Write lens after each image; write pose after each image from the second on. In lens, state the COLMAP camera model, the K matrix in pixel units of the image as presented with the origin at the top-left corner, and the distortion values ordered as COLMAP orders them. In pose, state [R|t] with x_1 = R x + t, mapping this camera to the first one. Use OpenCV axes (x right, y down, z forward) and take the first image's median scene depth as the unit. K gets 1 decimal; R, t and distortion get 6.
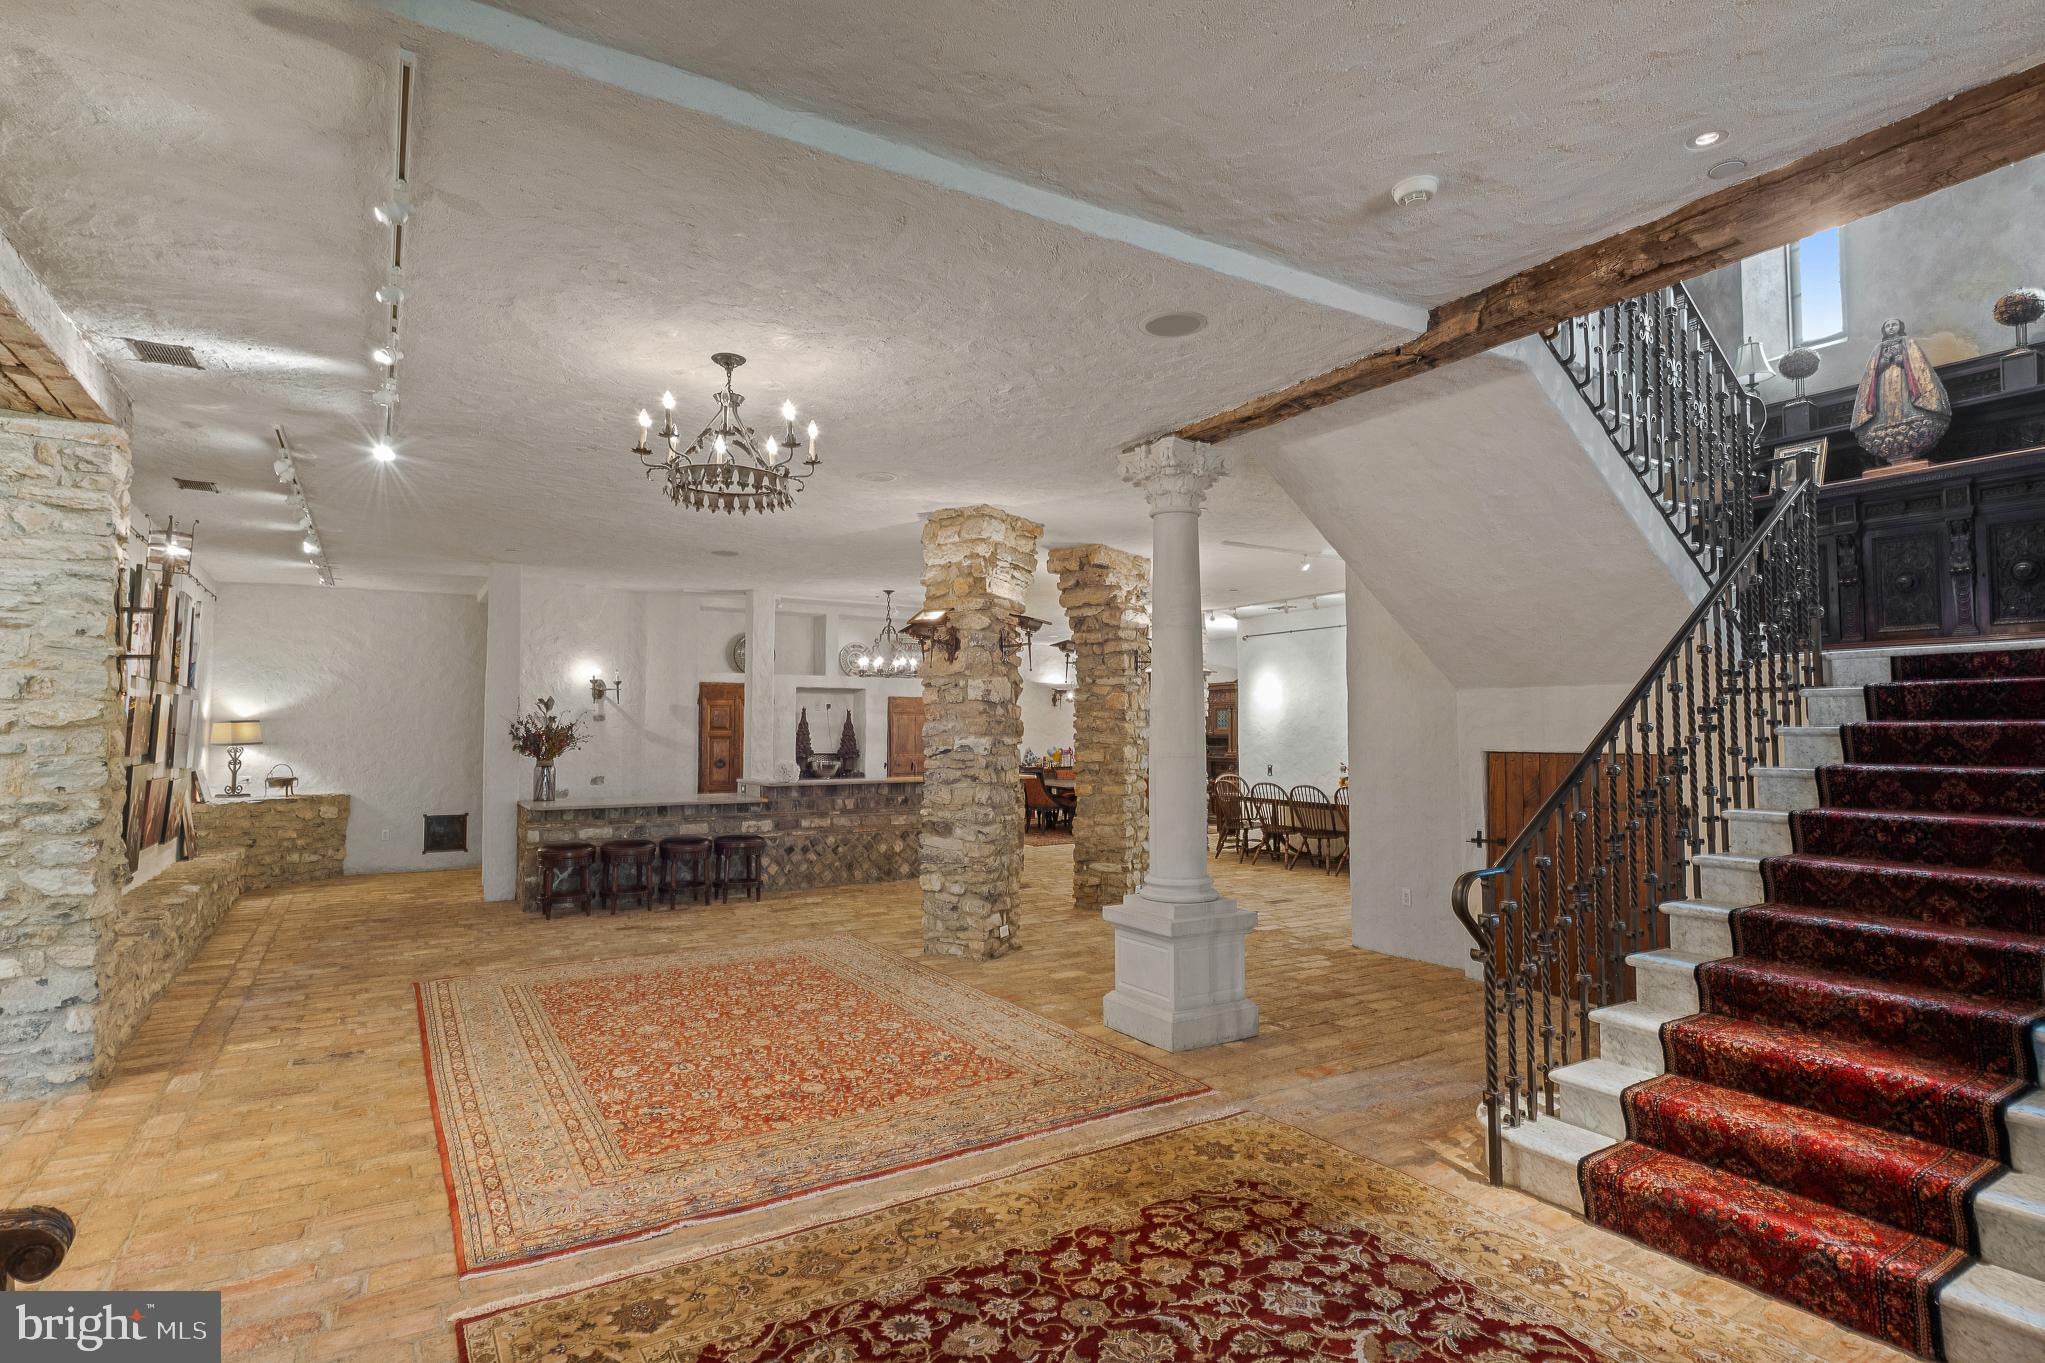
lens RADIAL K [[1036.2, 0, 1022.5], [0, 1036.2, 681.5], [0, 0, 1]] dist [-0.000267, 0.000000]
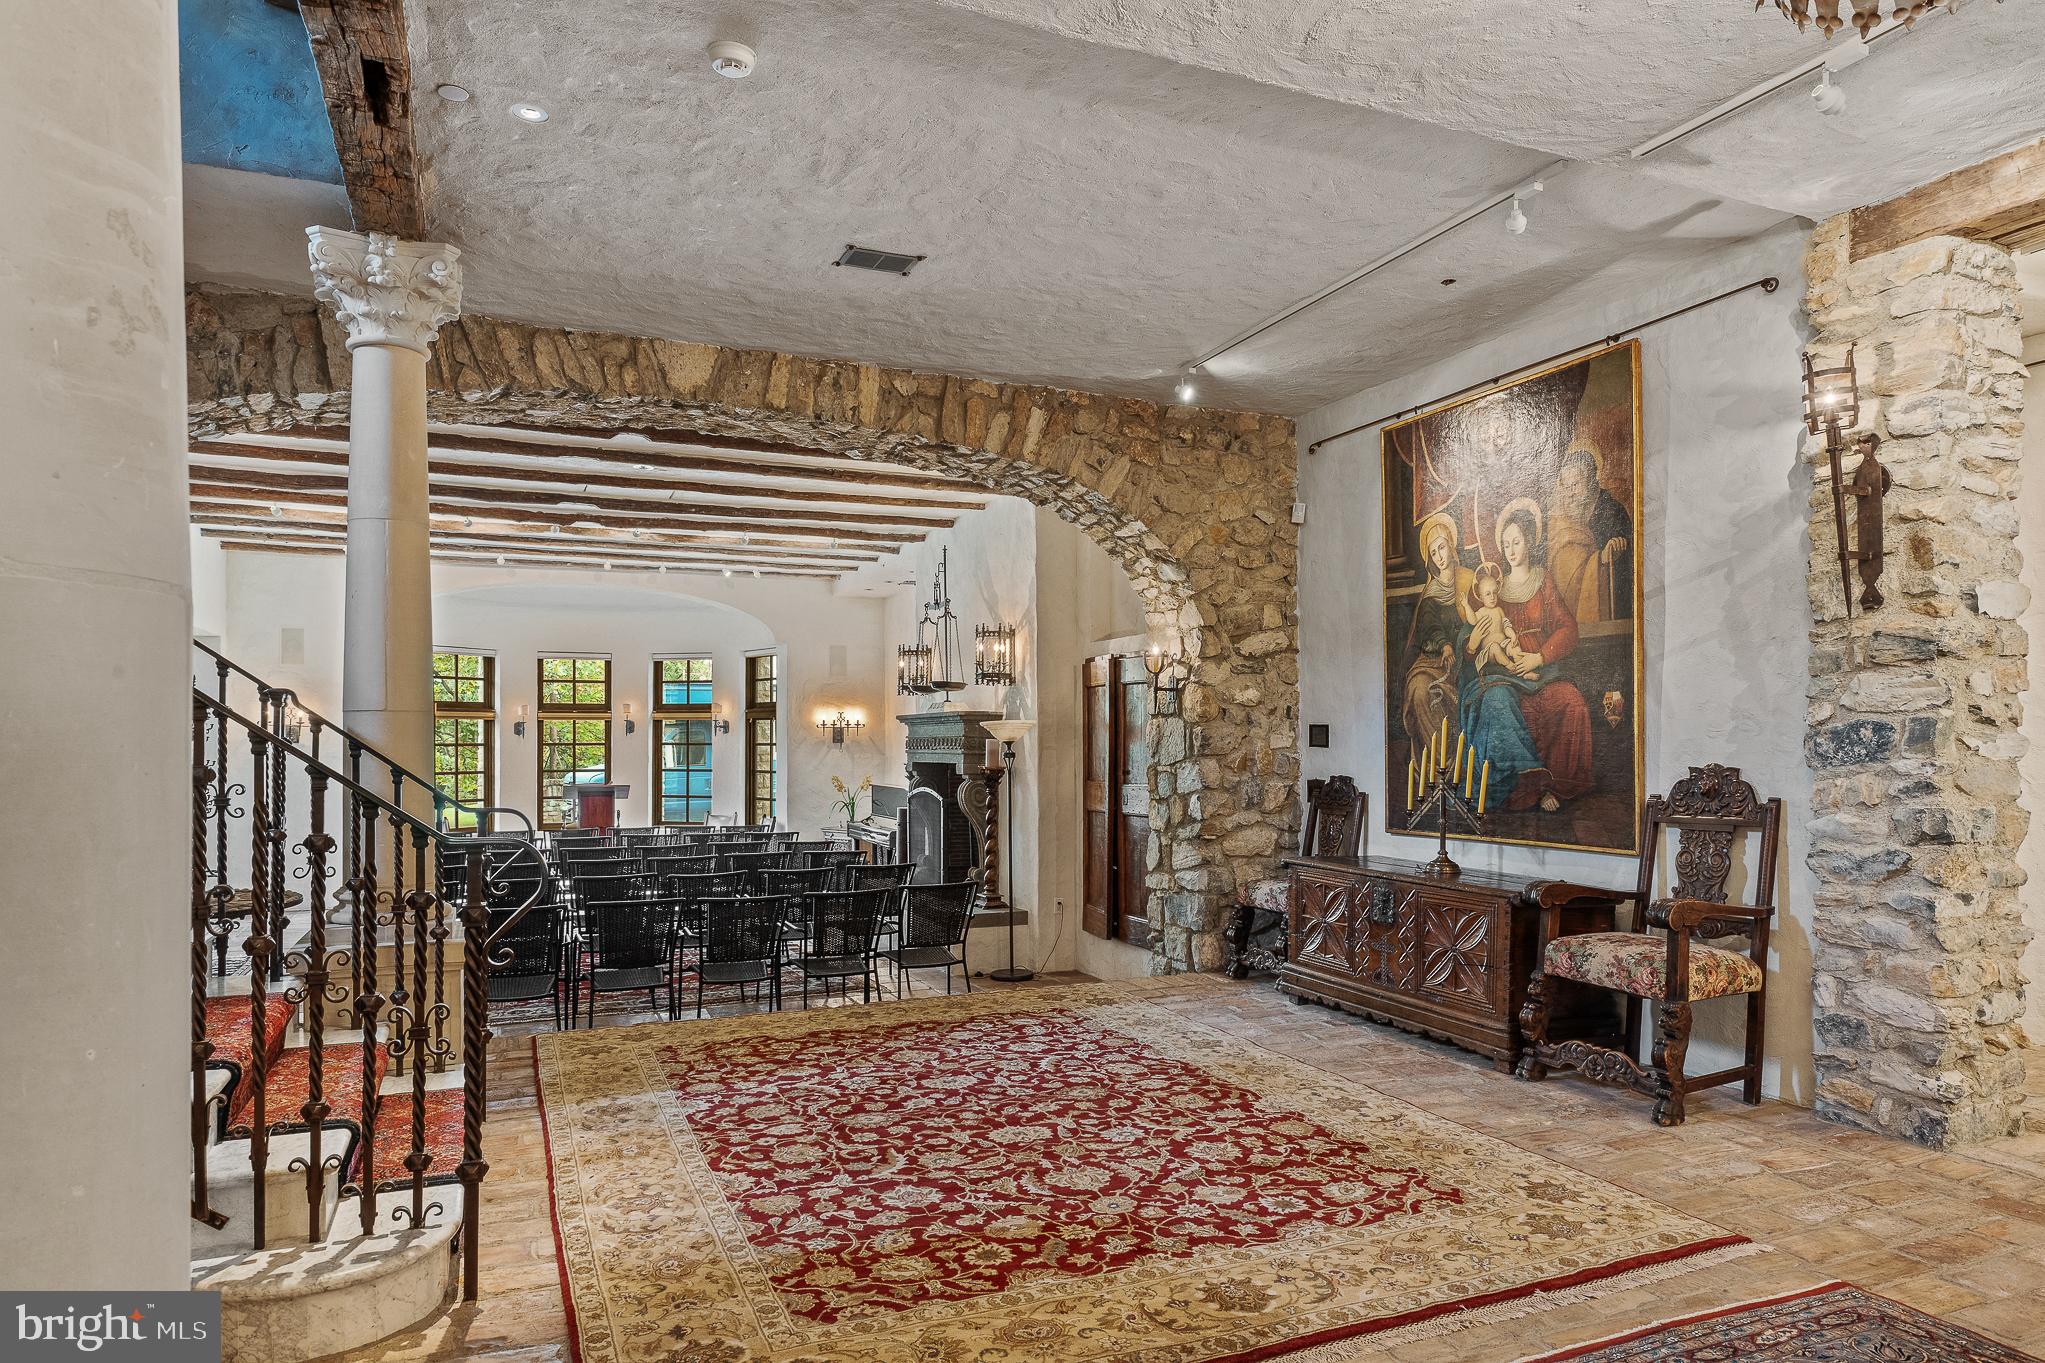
lens RADIAL K [[1220.3, 0, 1012.3], [0, 1220.3, 727.7], [0, 0, 1]] dist [-0.000559, -0.002837]
pose [[-0.987626, 0.004249, 0.156768, -0.030846], [-0.004841, 0.998330, -0.057559, 0.181897], [-0.156751, -0.057606, -0.985957, 2.062237]]
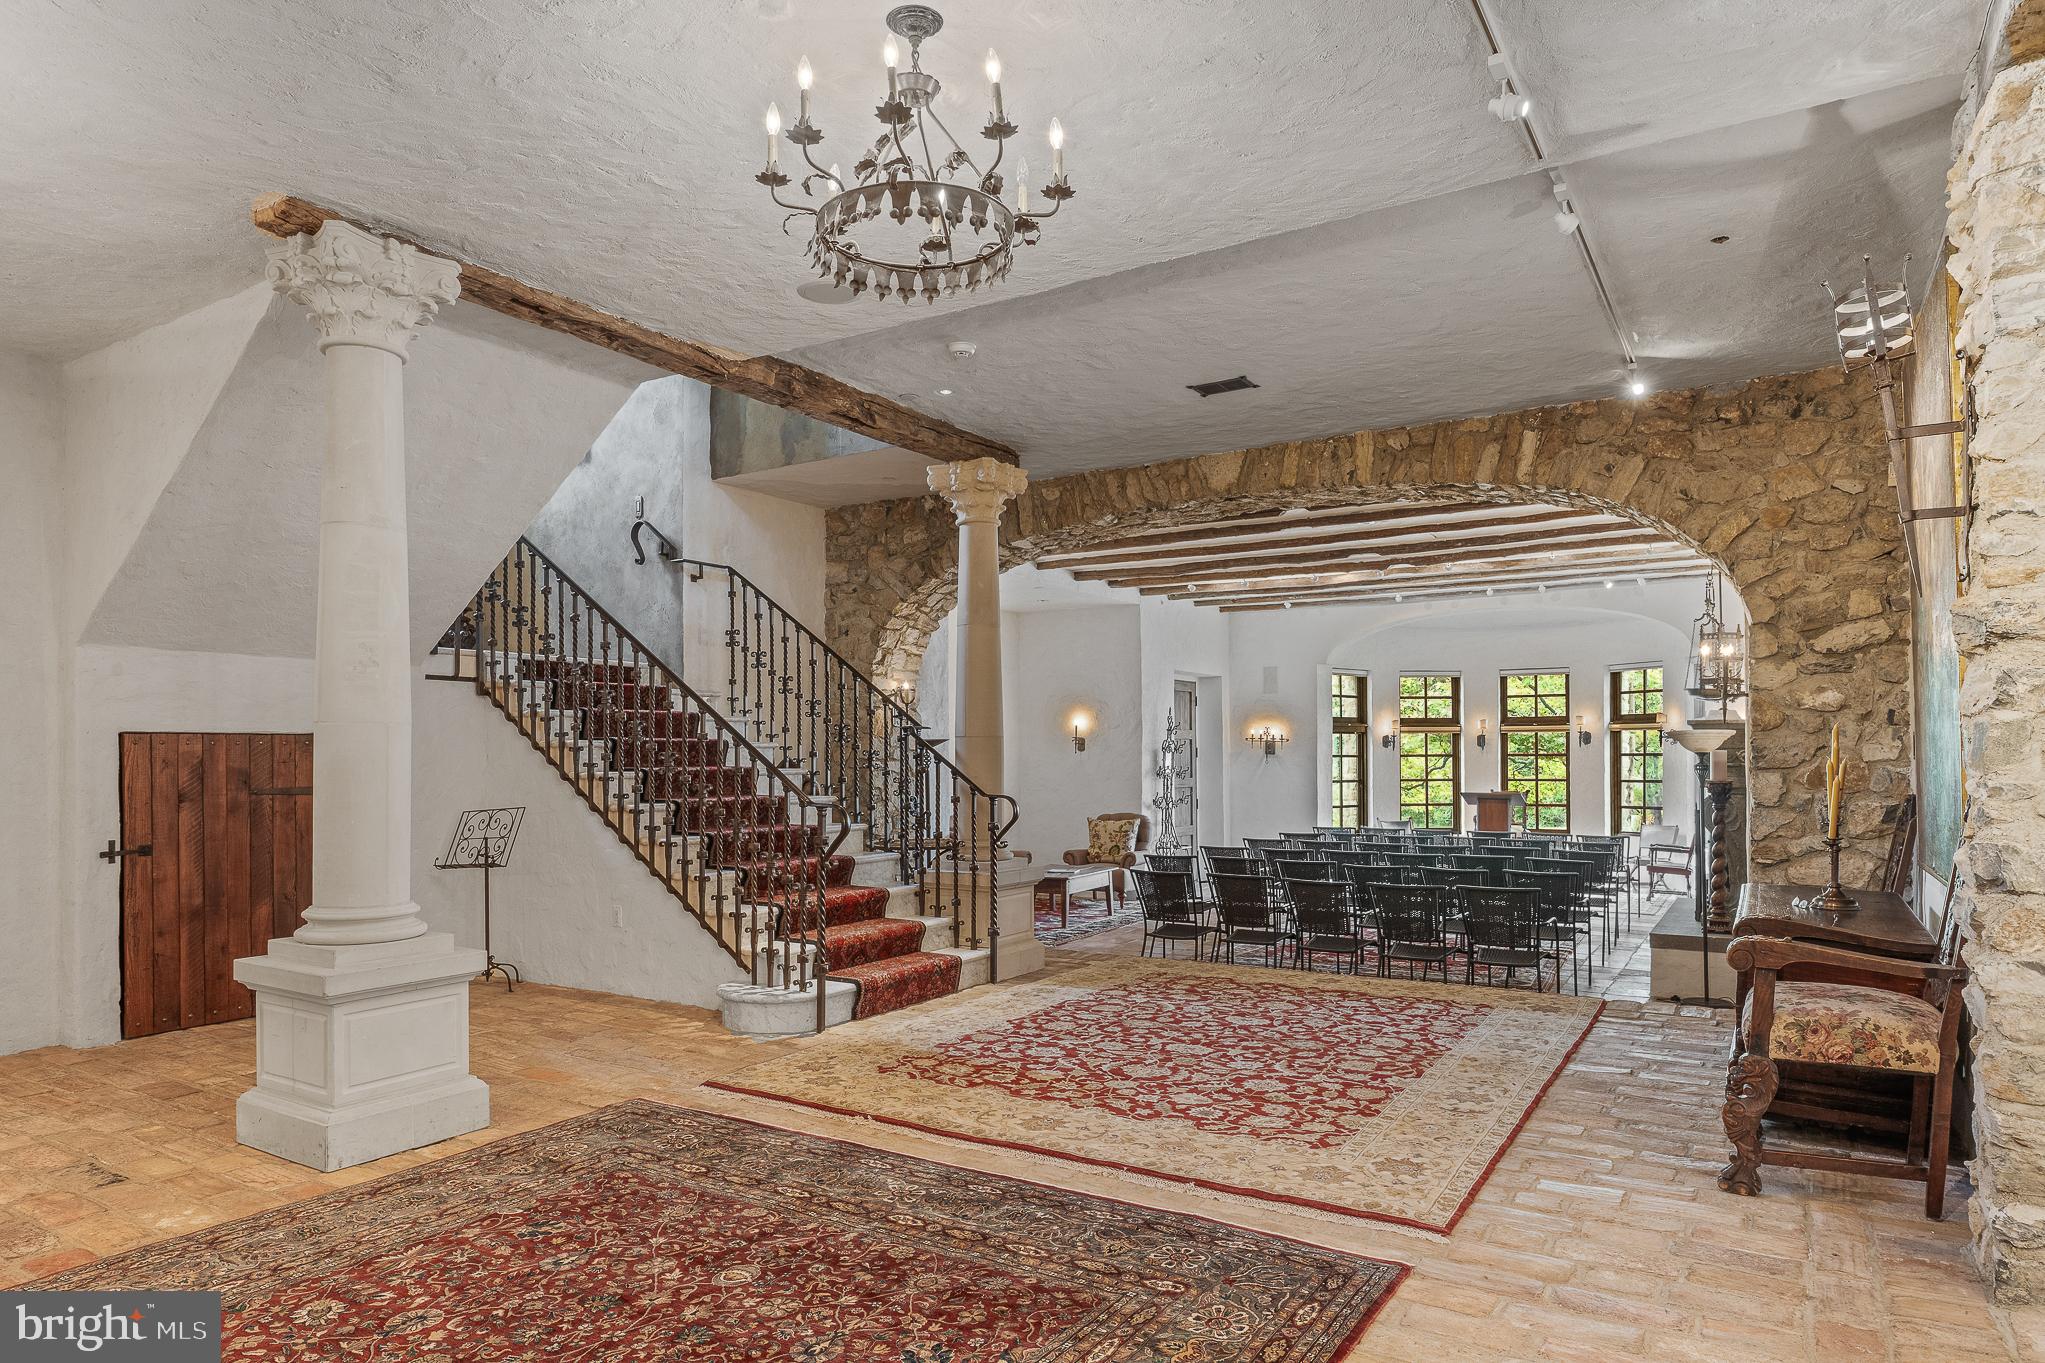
lens RADIAL K [[1220.3, 0, 1012.3], [0, 1220.3, 727.7], [0, 0, 1]] dist [-0.000559, -0.002837]
pose [[-0.434278, 0.022177, 0.900506, -1.317789], [-0.038581, 0.998322, -0.043192, 0.168272], [-0.899952, -0.053500, -0.432694, 1.749986]]
